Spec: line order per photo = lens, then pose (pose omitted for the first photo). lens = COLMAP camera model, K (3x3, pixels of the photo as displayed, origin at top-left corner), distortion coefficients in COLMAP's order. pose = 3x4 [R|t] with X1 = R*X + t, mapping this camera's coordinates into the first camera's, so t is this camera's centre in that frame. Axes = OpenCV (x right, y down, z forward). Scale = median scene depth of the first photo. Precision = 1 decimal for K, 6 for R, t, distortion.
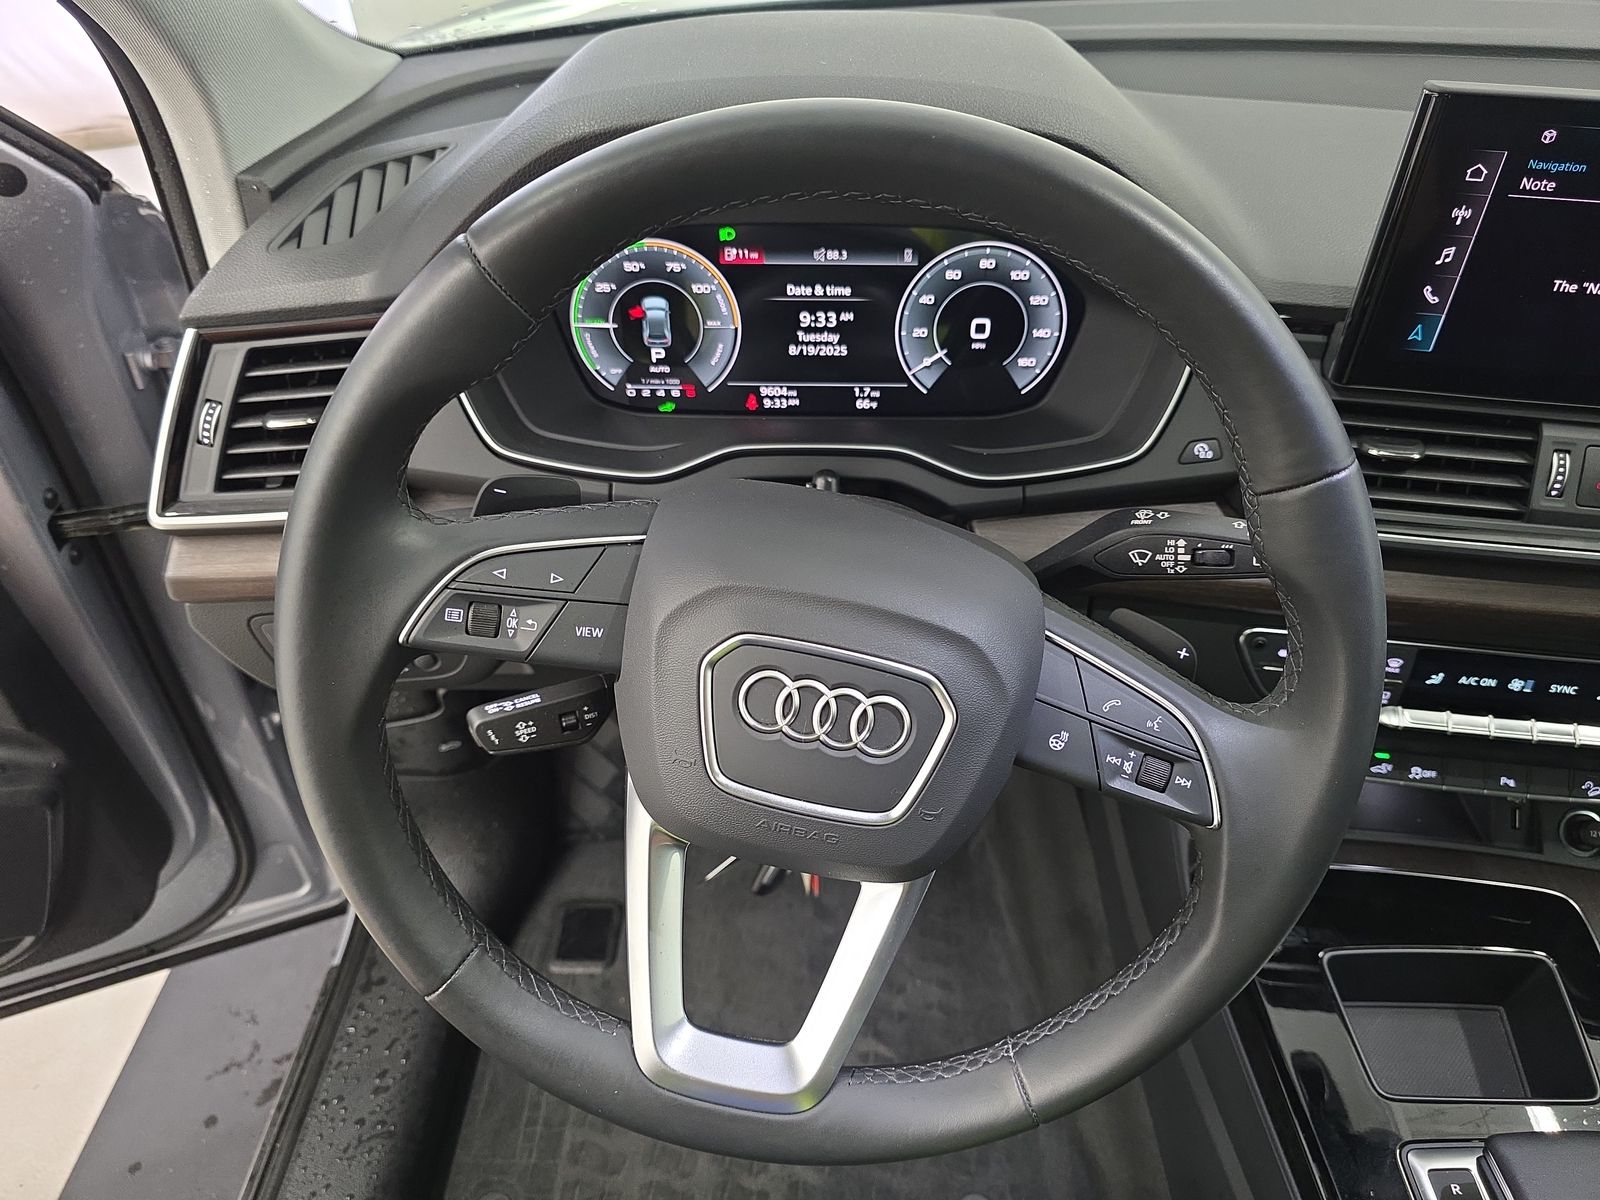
lens RADIAL K [[1072.1, 0, 798.6], [0, 1072.1, 612.5], [0, 0, 1]] dist [0.021445, -0.007163]
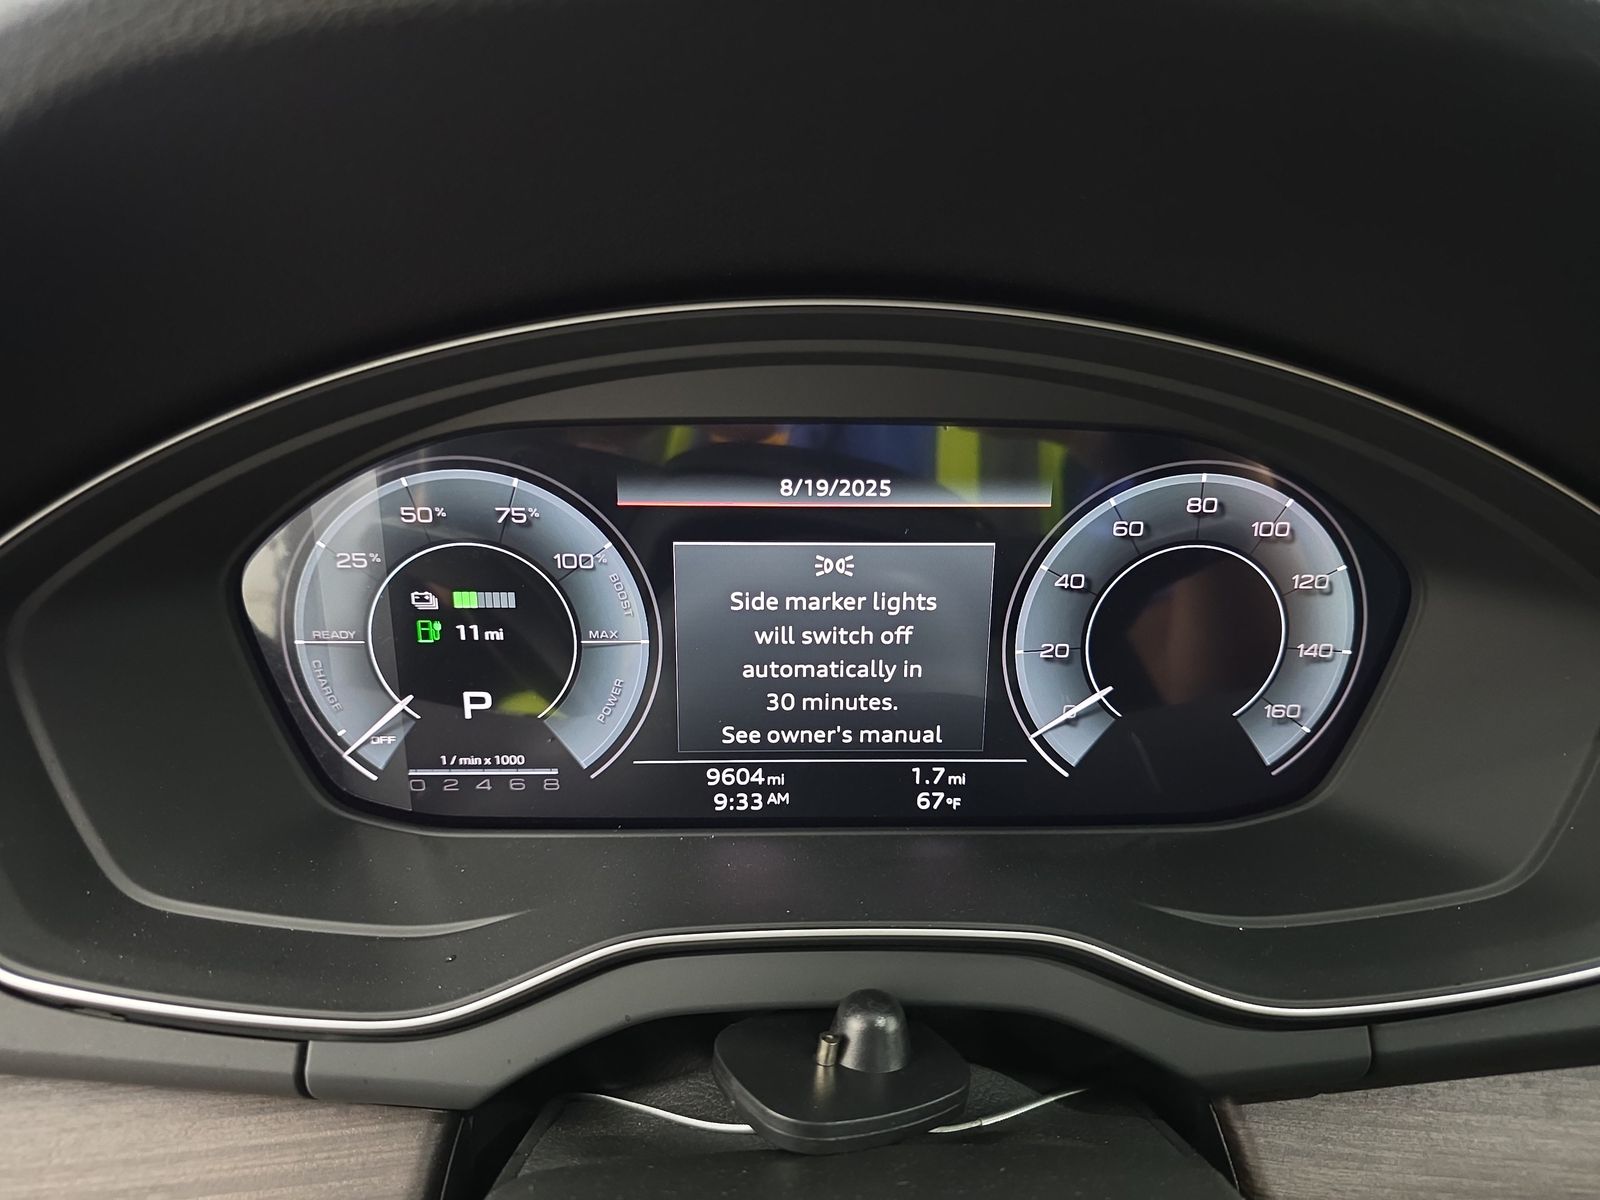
lens RADIAL K [[1072.1, 0, 802.4], [0, 1072.1, 603.6], [0, 0, 1]] dist [0.021445, -0.007163]
pose [[0.999145, -0.008175, 0.040528, -0.012626], [0.019502, 0.957538, -0.287647, -0.145819], [-0.036456, 0.288191, 0.956879, 0.545338]]
